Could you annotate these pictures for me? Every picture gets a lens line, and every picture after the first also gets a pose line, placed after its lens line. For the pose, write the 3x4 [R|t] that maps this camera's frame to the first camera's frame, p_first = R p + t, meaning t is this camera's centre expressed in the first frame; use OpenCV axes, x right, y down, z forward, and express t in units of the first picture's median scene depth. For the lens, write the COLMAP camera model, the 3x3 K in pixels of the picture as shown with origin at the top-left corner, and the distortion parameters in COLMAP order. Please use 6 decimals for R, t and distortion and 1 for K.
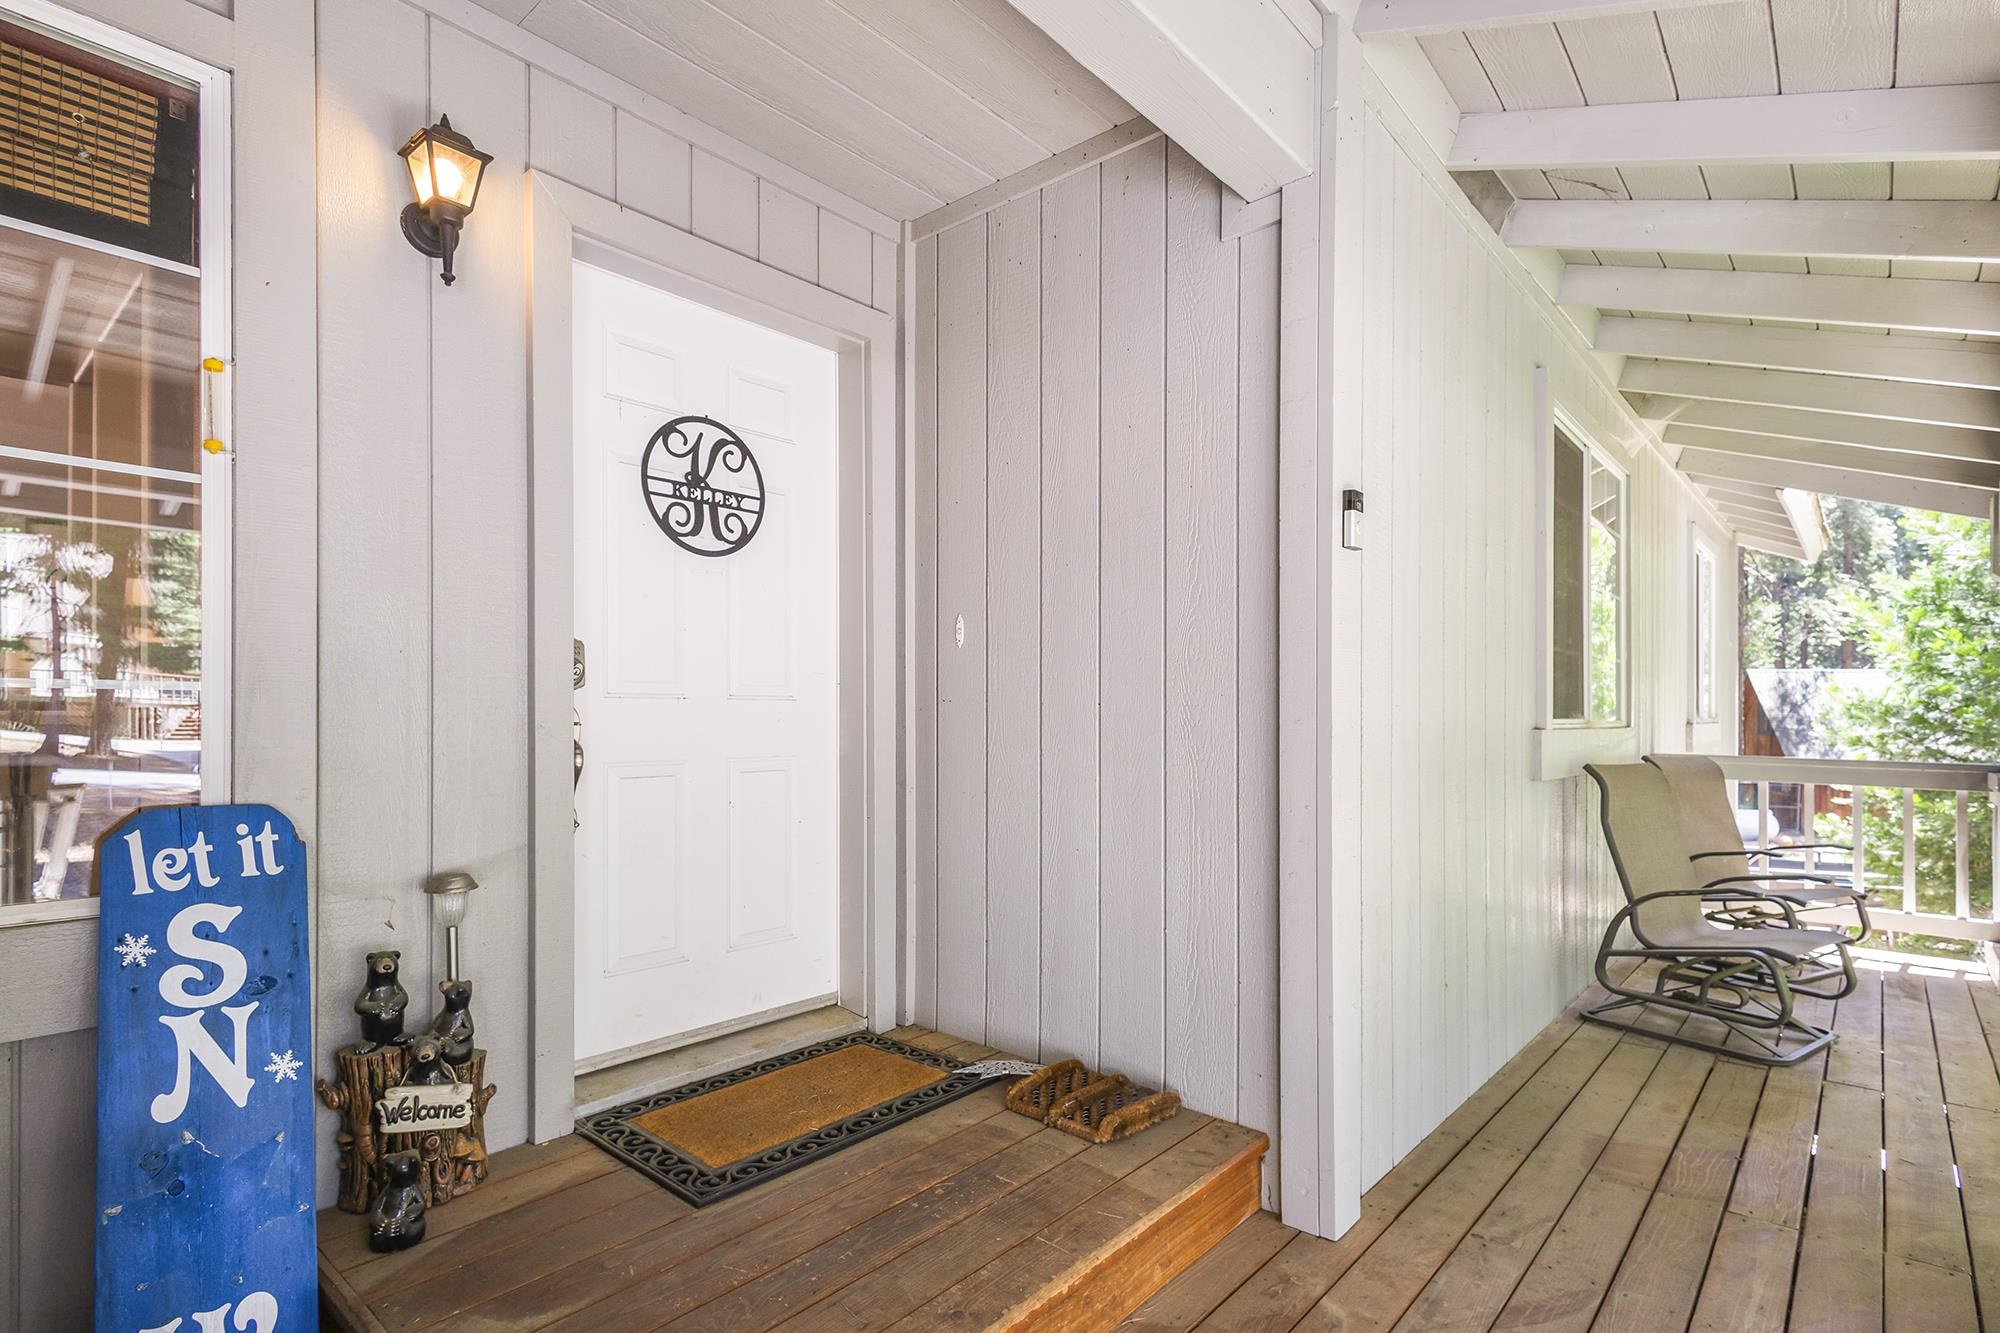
lens RADIAL K [[947.1, 0, 1024.3], [0, 947.1, 716.3], [0, 0, 1]] dist [0.012520, -0.001532]
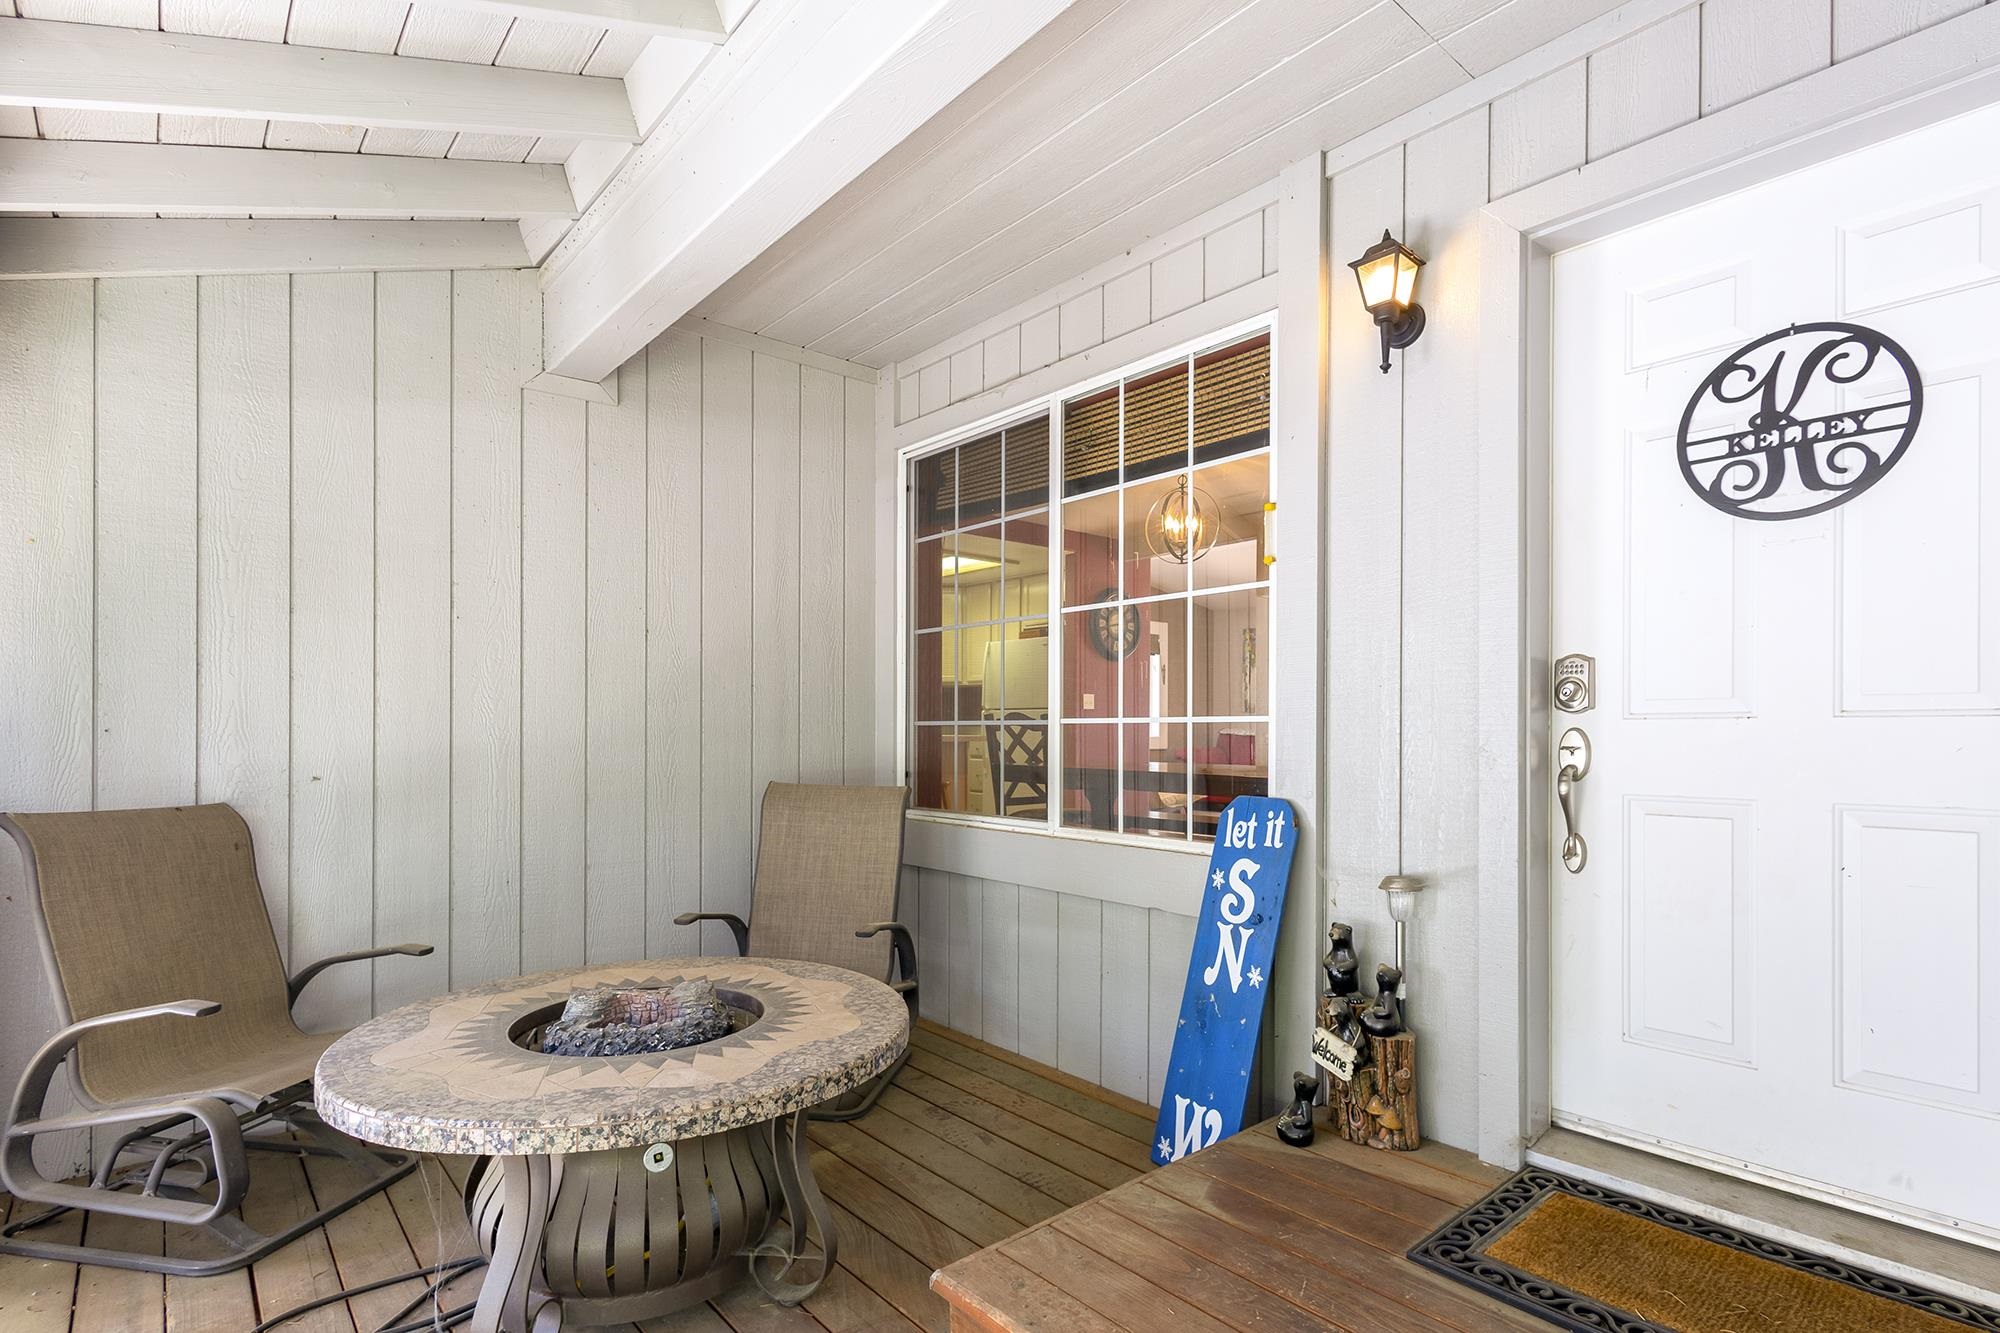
lens RADIAL K [[947.1, 0, 1005.5], [0, 947.1, 735.7], [0, 0, 1]] dist [0.012520, -0.001532]
pose [[-0.112997, 0.000731, -0.993595, 0.464419], [-0.004924, 0.999987, 0.001296, -0.002831], [0.993583, 0.005039, -0.112992, 0.506271]]
